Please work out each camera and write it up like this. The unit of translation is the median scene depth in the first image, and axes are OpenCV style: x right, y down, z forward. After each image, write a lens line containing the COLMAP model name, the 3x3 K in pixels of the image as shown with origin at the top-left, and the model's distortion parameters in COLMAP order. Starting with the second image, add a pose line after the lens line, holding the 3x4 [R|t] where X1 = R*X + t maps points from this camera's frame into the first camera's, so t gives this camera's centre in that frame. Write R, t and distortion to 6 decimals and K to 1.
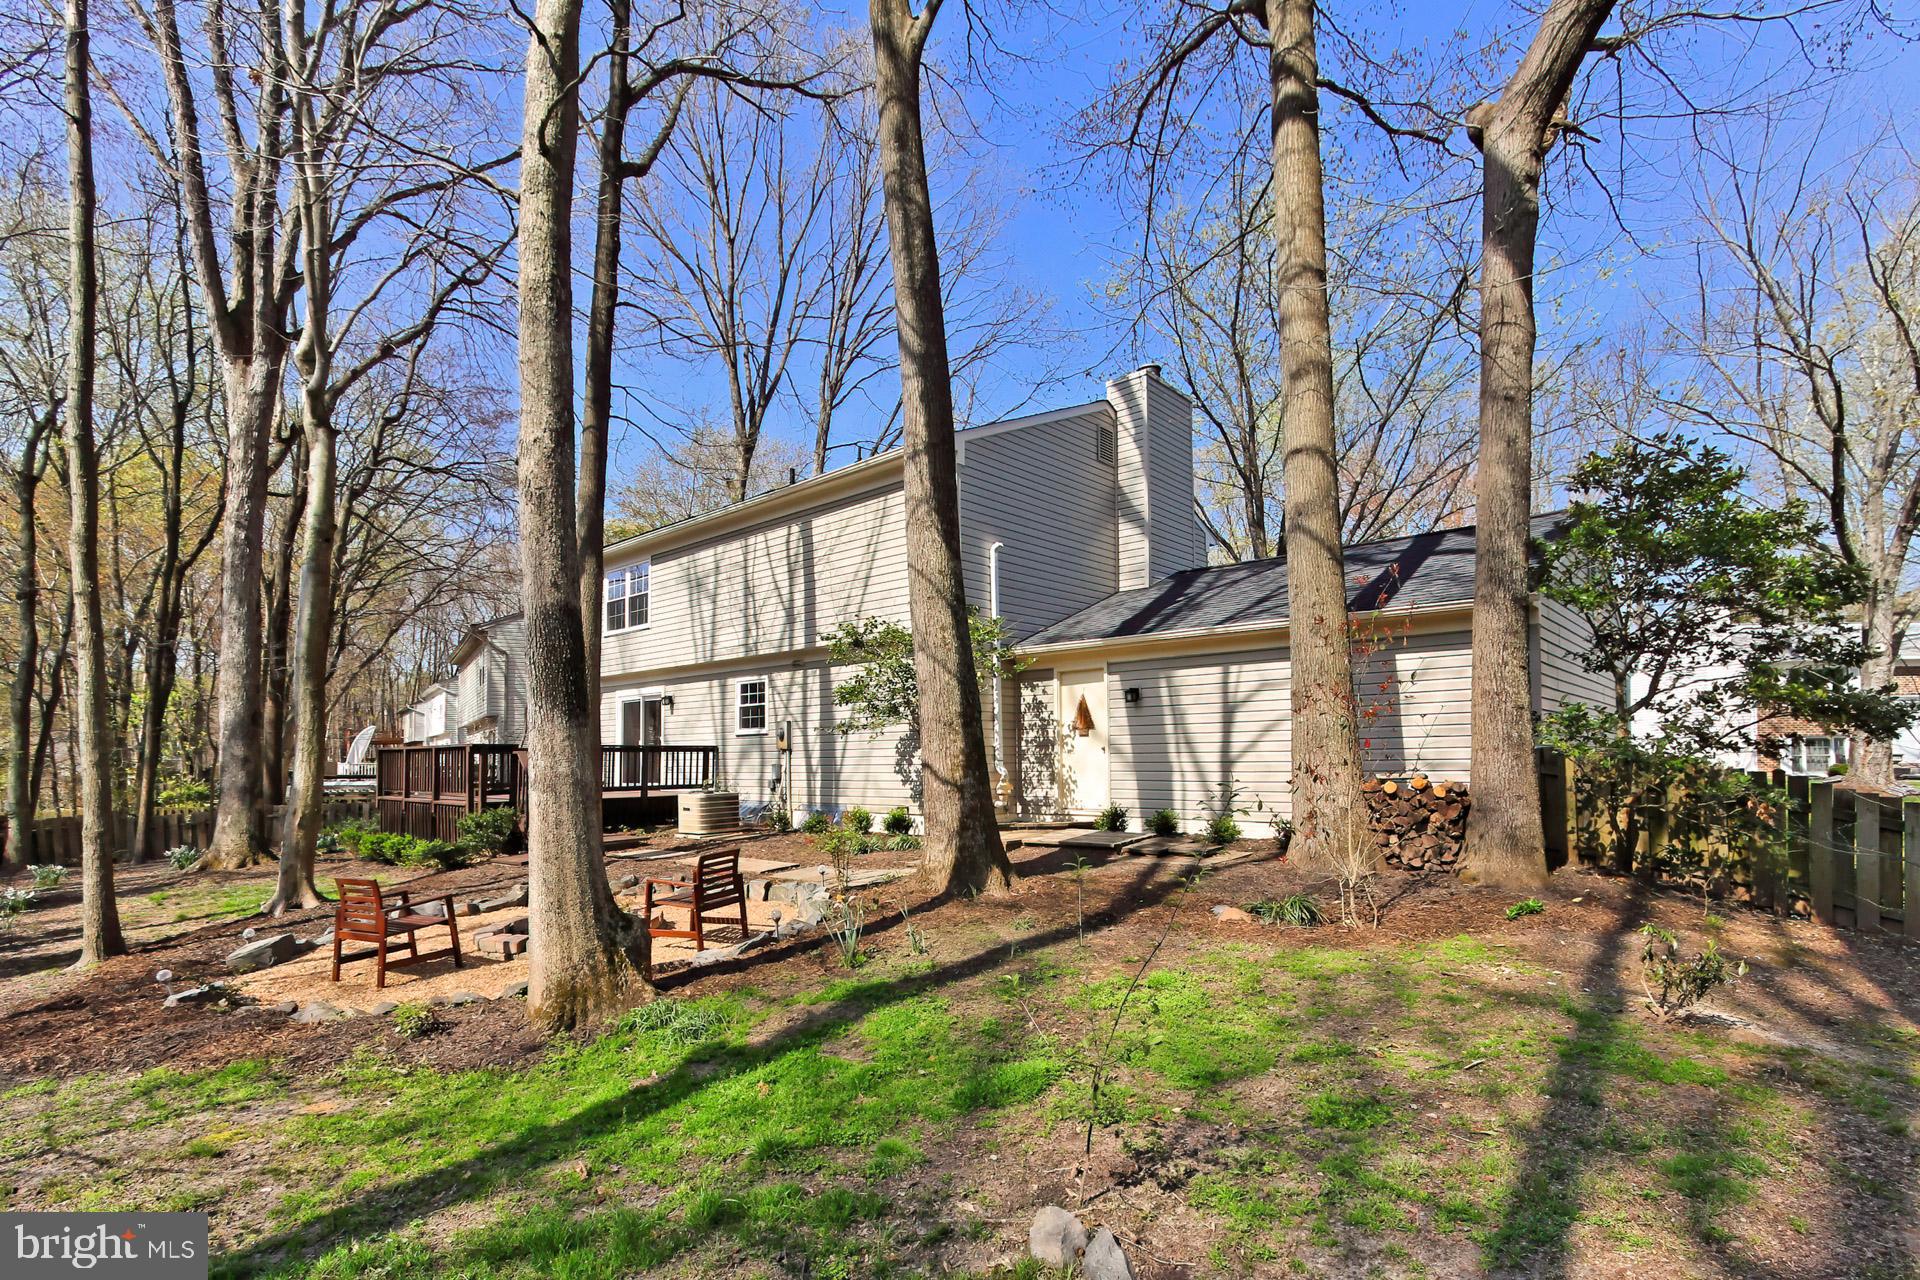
lens RADIAL K [[907.1, 0, 957.8], [0, 907.1, 729.1], [0, 0, 1]] dist [-0.001665, -0.000214]
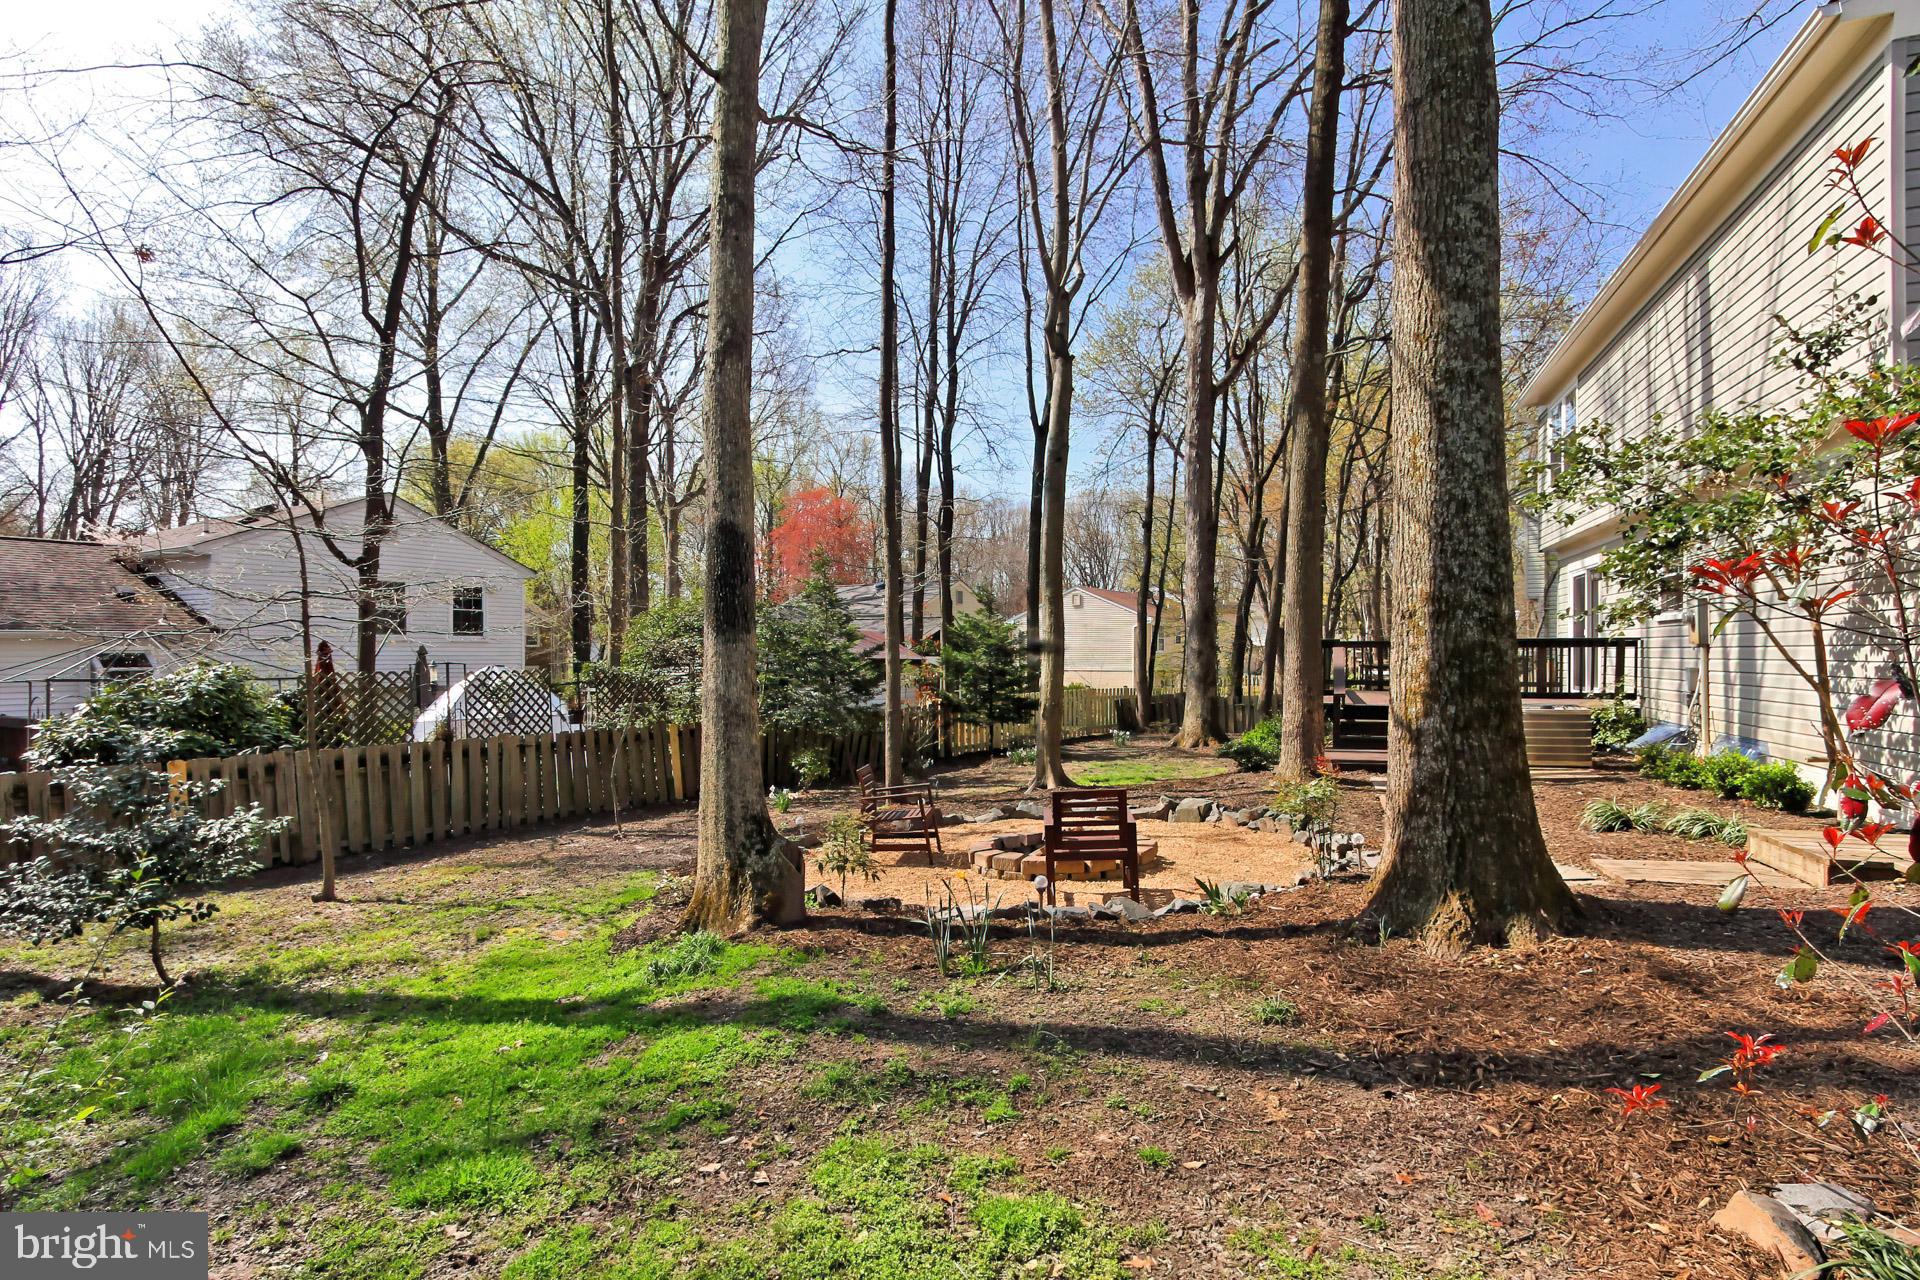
lens RADIAL K [[968.2, 0, 960.0], [0, 968.2, 640.0], [0, 0, 1]] dist [-0.007690, -0.000071]
pose [[0.365897, -0.002091, -0.930653, 0.242805], [0.031353, 0.999458, 0.010081, -0.002985], [0.930127, -0.032867, 0.365764, 0.302347]]
